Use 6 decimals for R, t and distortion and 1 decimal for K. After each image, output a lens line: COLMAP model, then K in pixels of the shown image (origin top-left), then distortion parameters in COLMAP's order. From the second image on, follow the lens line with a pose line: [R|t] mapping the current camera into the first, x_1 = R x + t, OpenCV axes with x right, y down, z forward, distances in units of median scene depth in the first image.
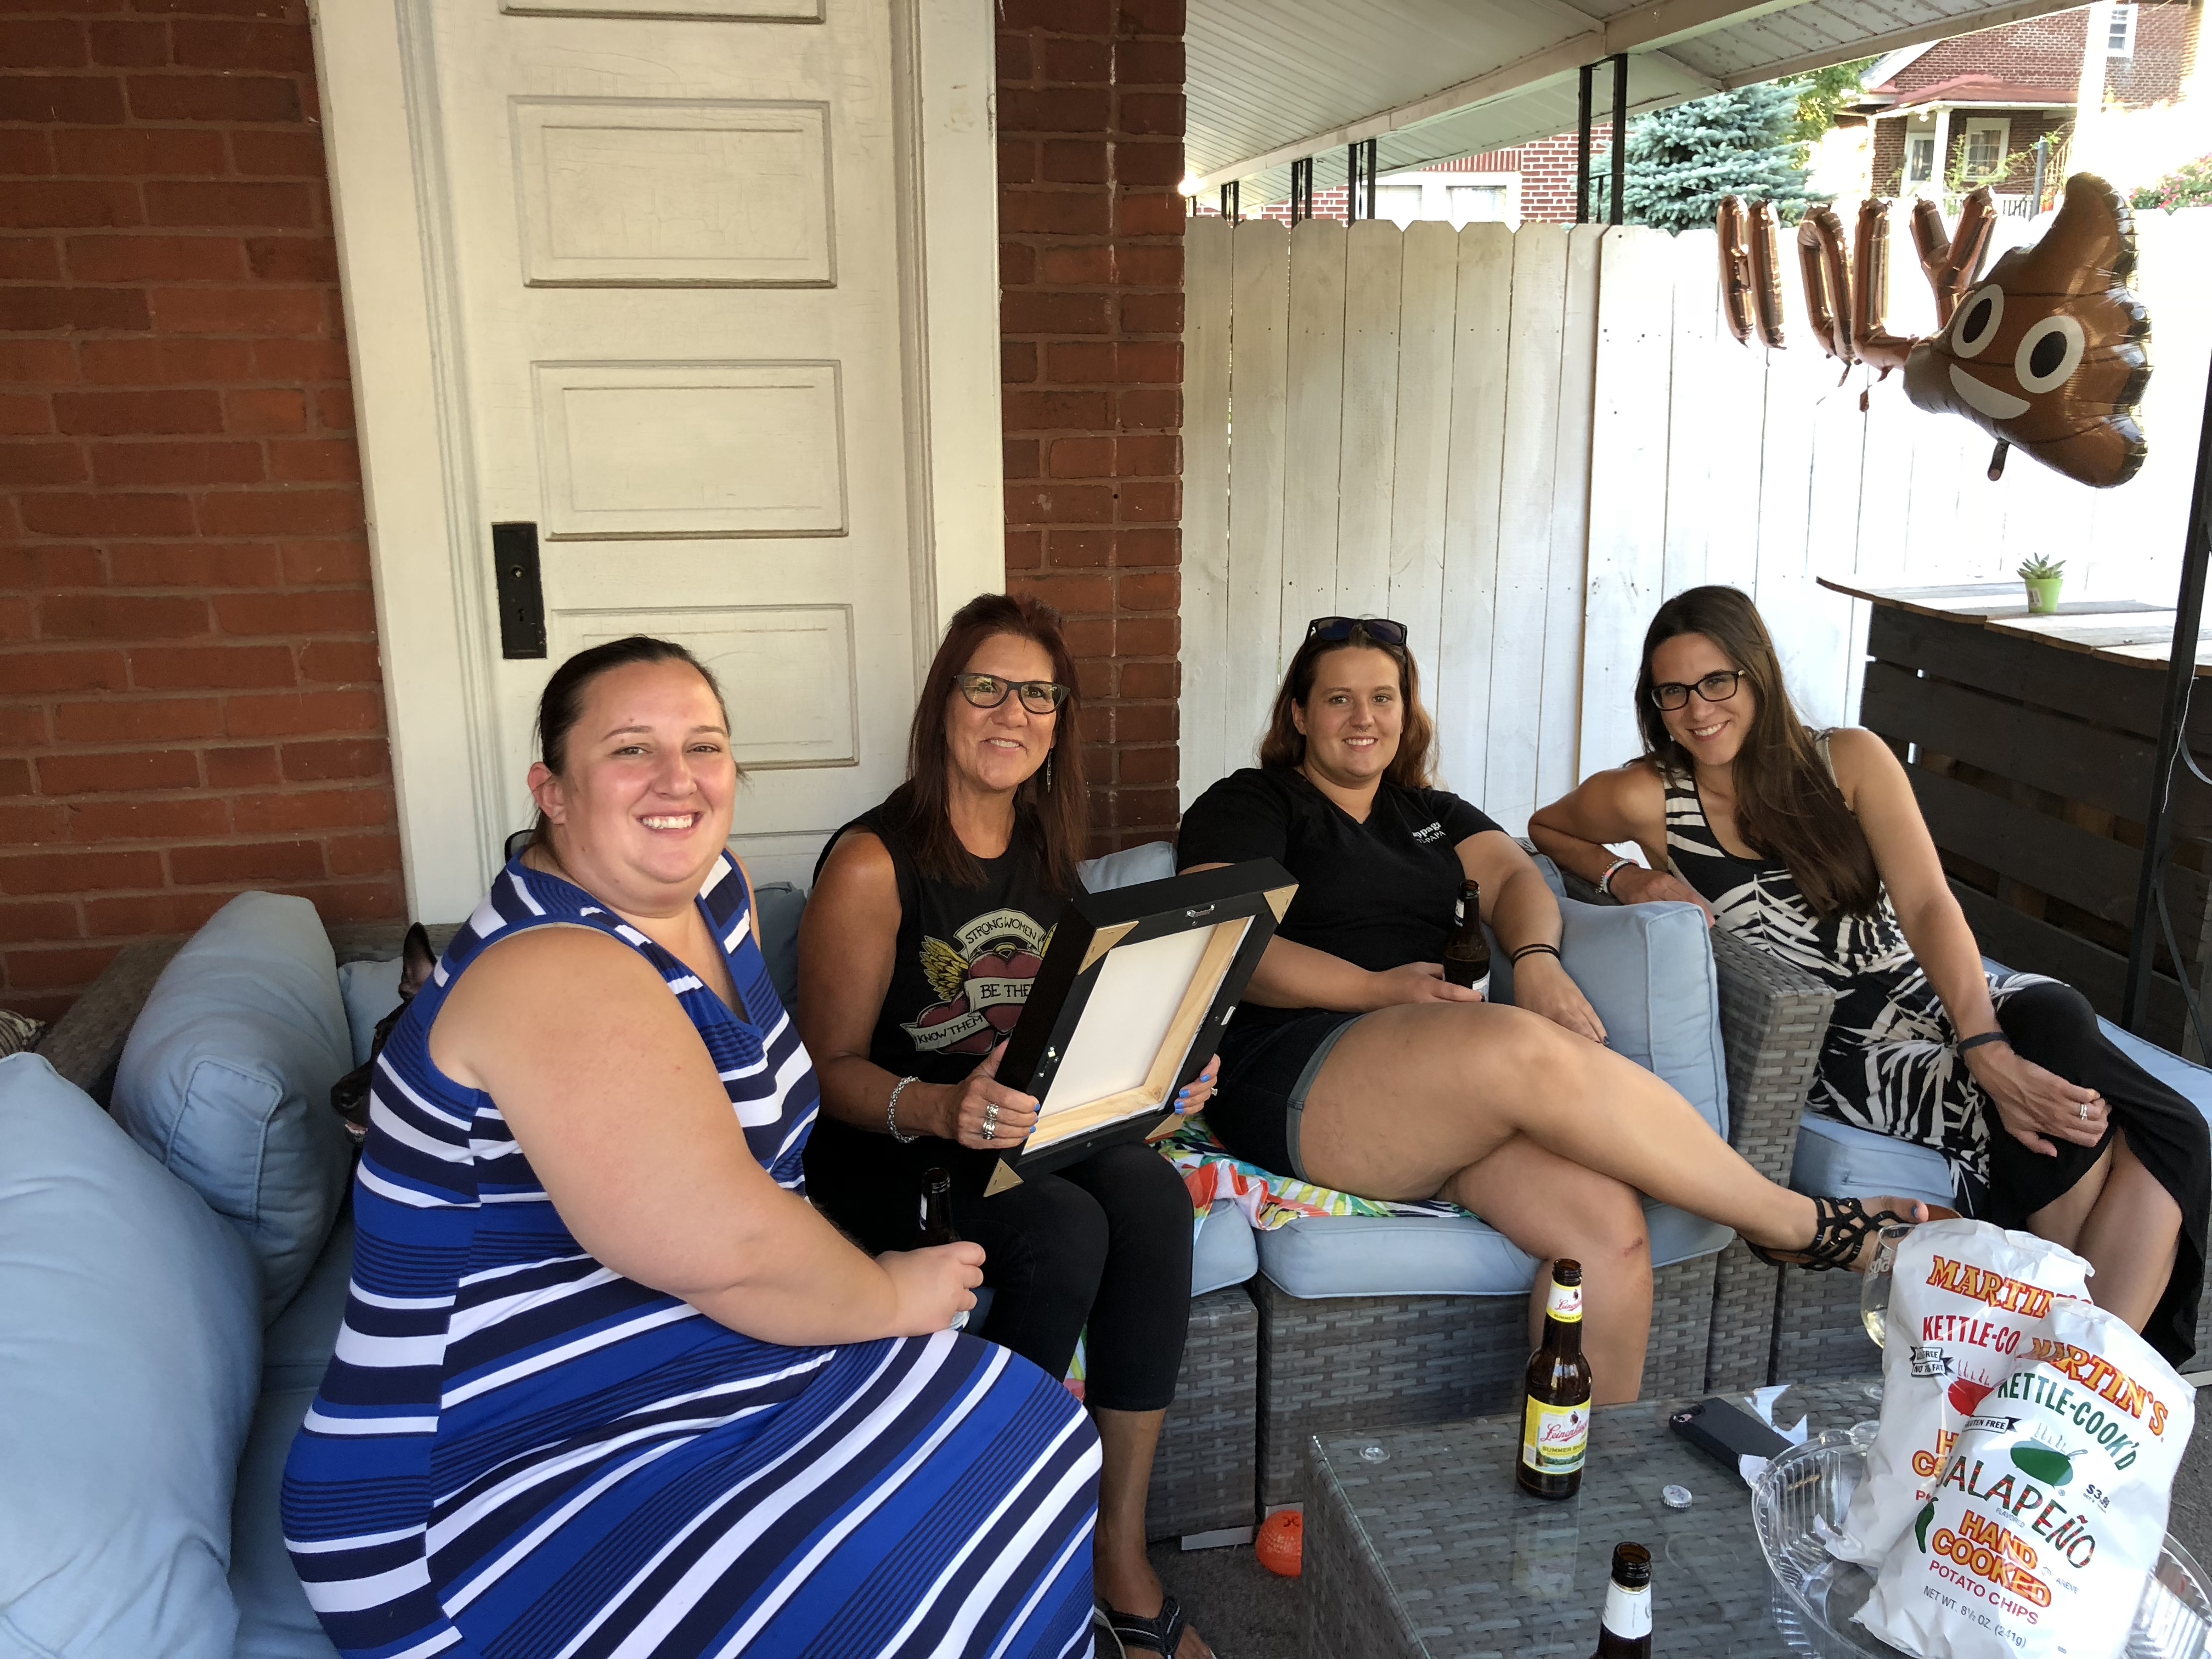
lens RADIAL K [[1826.1, 0, 1117.2], [0, 1826.1, 789.2], [0, 0, 1]] dist [0.007790, 0.012399]
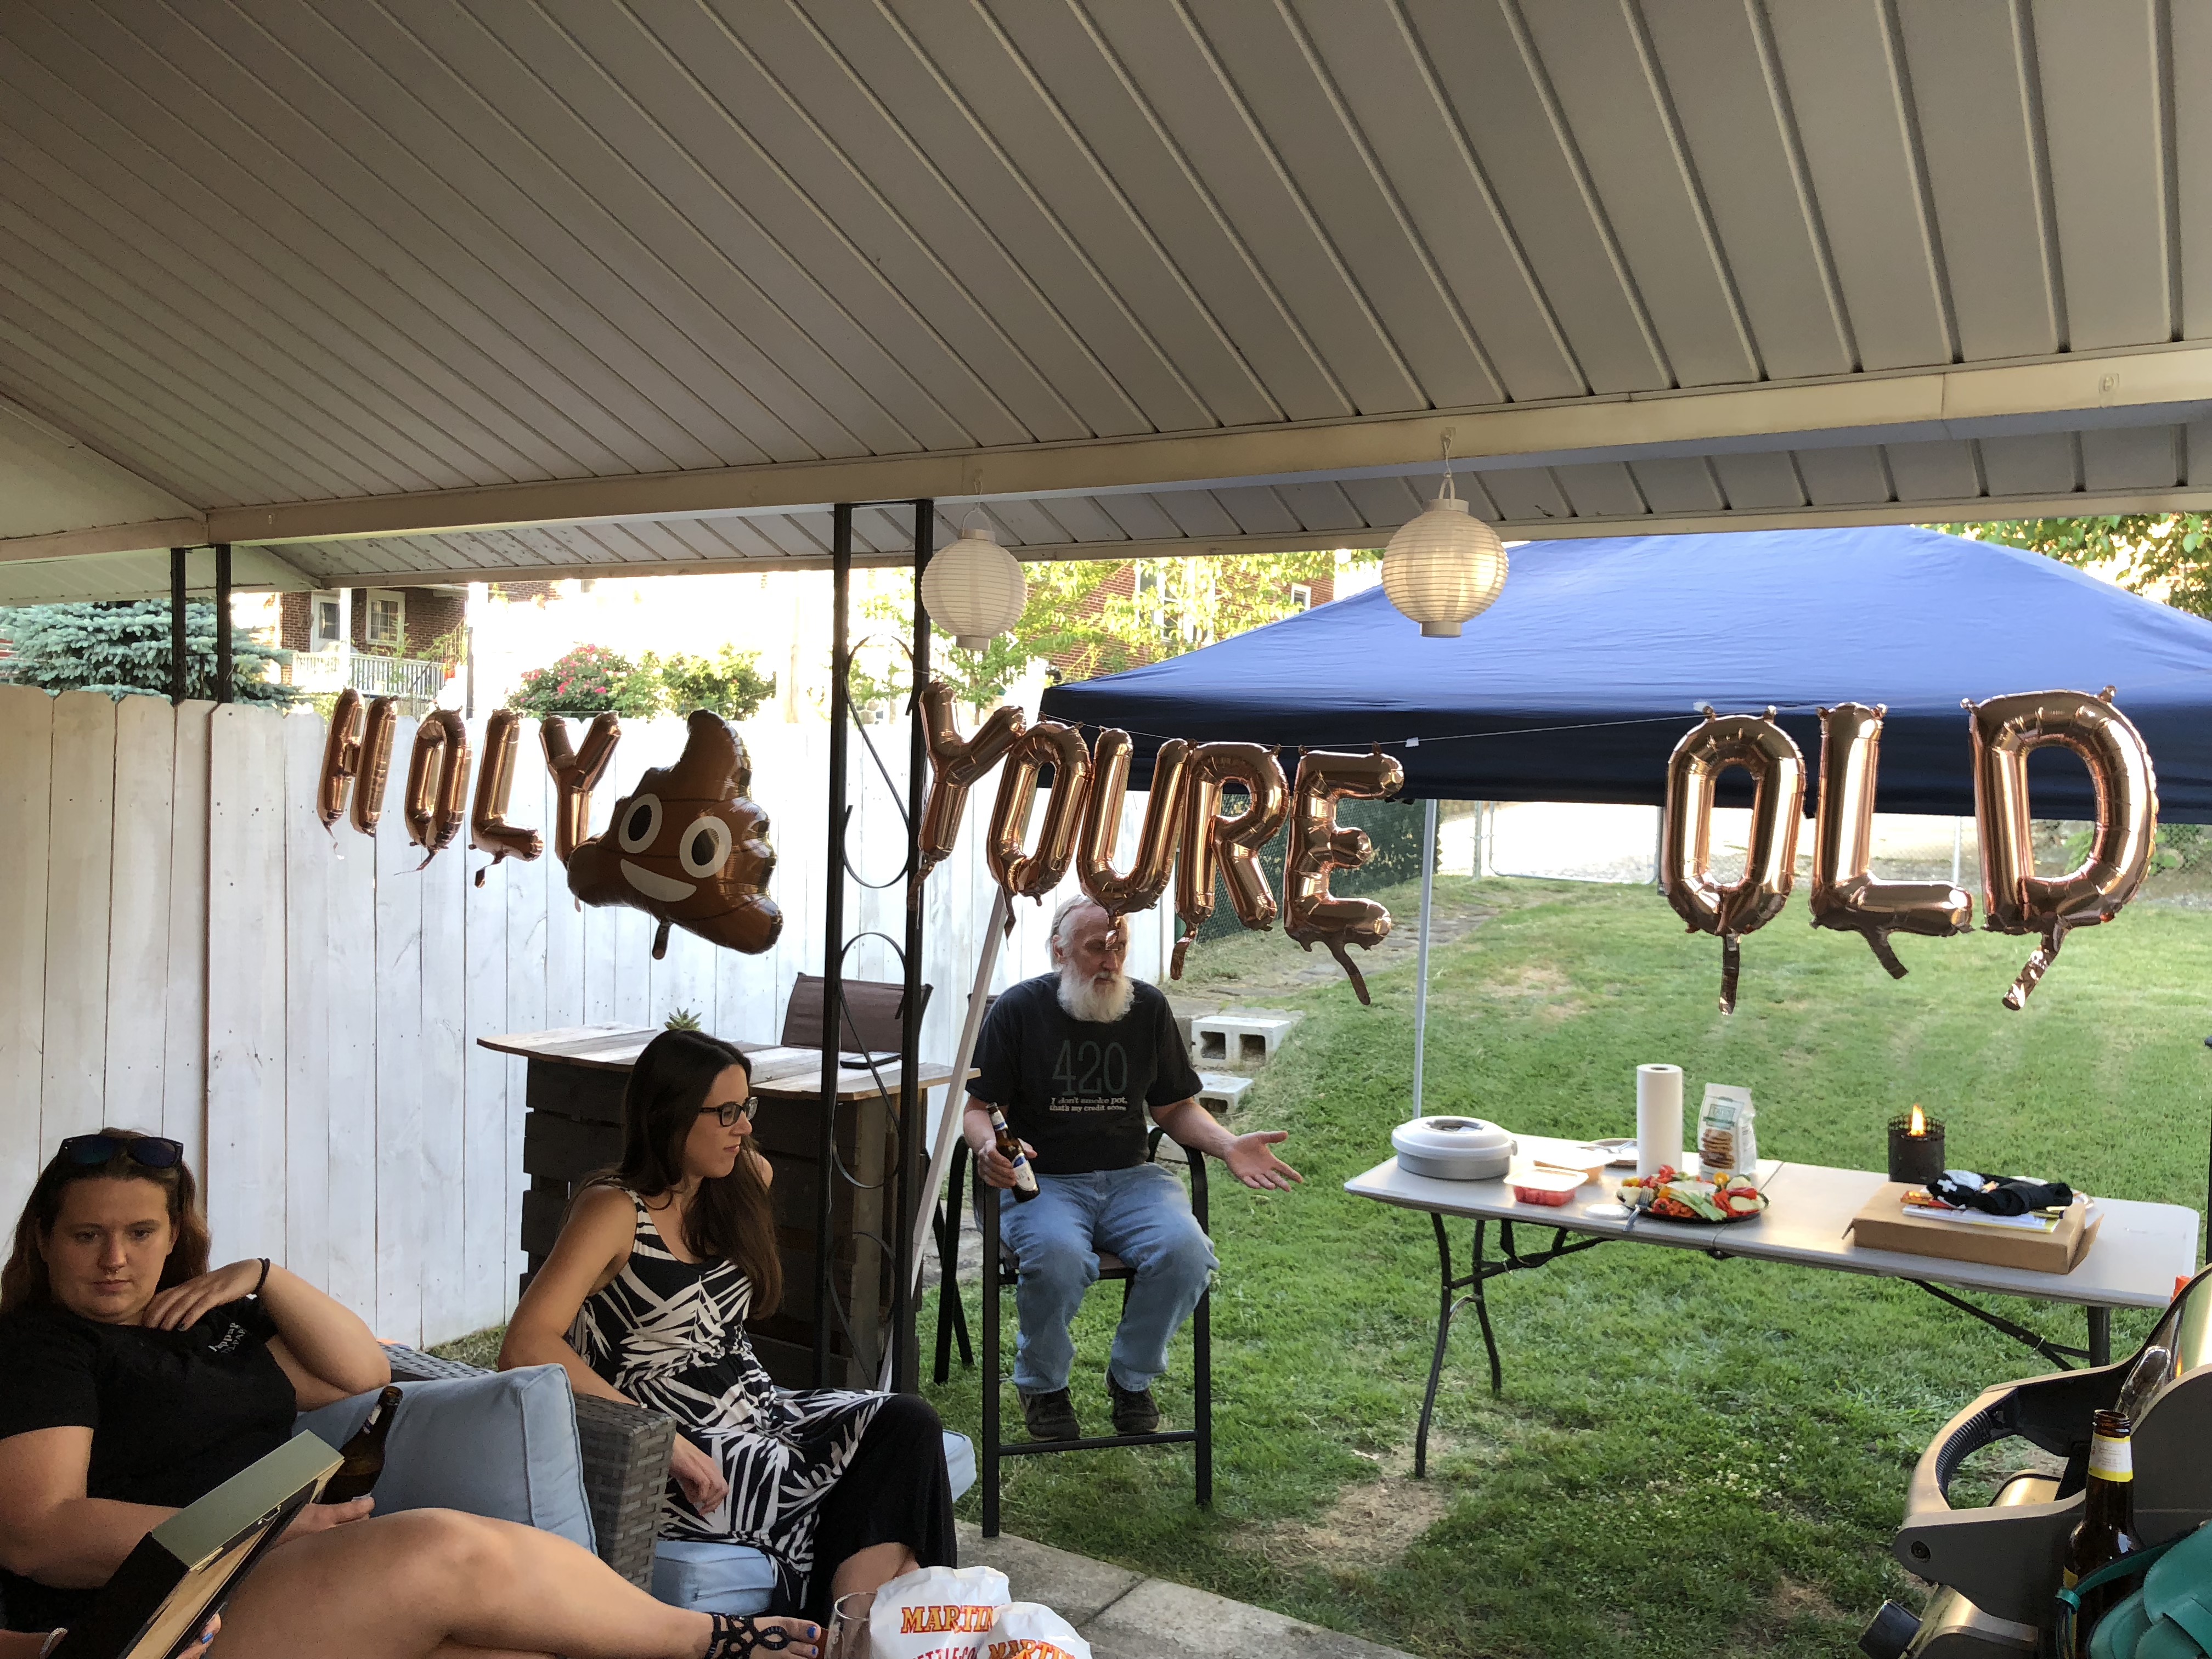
lens RADIAL K [[1826.1, 0, 1117.2], [0, 1826.1, 789.2], [0, 0, 1]] dist [0.007790, 0.012399]
pose [[0.675747, 0.029087, 0.736559, -0.142972], [0.141998, 0.975370, -0.168792, -0.020667], [-0.723327, 0.218651, 0.654973, -0.012969]]
